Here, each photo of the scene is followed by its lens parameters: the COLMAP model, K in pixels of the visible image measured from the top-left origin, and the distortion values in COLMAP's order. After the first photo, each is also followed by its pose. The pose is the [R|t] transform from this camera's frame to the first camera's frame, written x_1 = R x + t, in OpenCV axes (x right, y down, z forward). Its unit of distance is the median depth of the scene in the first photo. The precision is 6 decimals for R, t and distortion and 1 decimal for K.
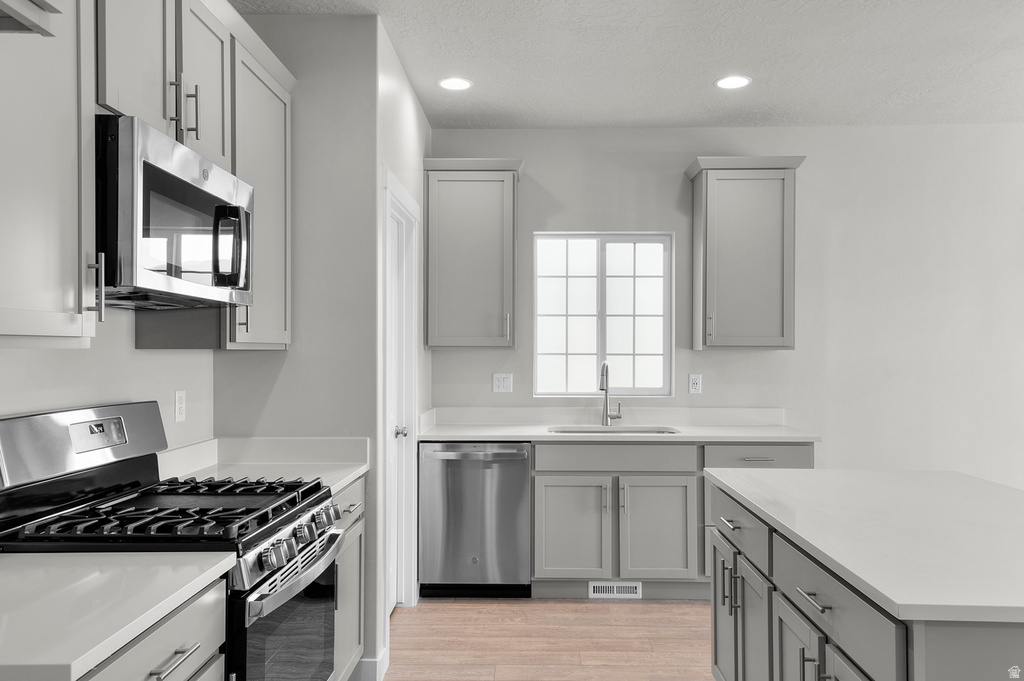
lens RADIAL K [[756.2, 0, 520.3], [0, 756.2, 344.2], [0, 0, 1]] dist [0.039429, 0.000728]
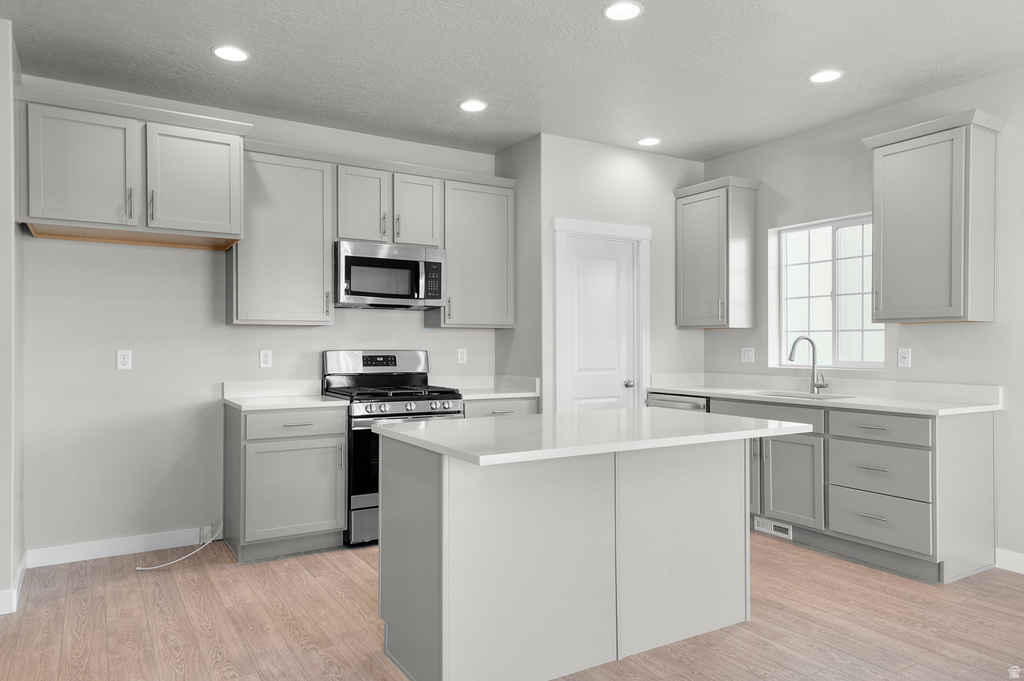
lens RADIAL K [[686.3, 0, 515.1], [0, 686.3, 344.8], [0, 0, 1]] dist [0.024188, 0.001228]
pose [[0.539219, -0.001961, -0.842163, 0.737222], [0.007989, 0.999964, 0.002787, 0.028897], [0.842127, -0.008231, 0.539216, 0.075300]]
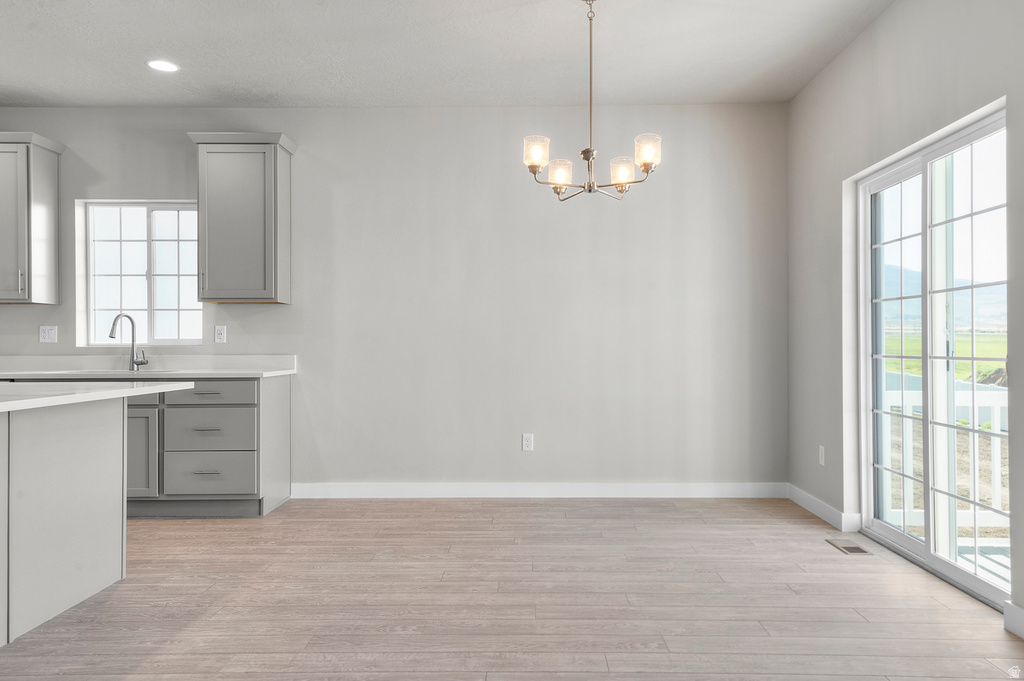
lens RADIAL K [[756.2, 0, 520.3], [0, 756.2, 344.2], [0, 0, 1]] dist [0.039429, 0.000728]
pose [[0.999991, -0.003245, 0.002857, 0.689728], [0.003226, 0.999972, 0.006688, 0.062085], [-0.002878, -0.006679, 0.999974, -0.143238]]
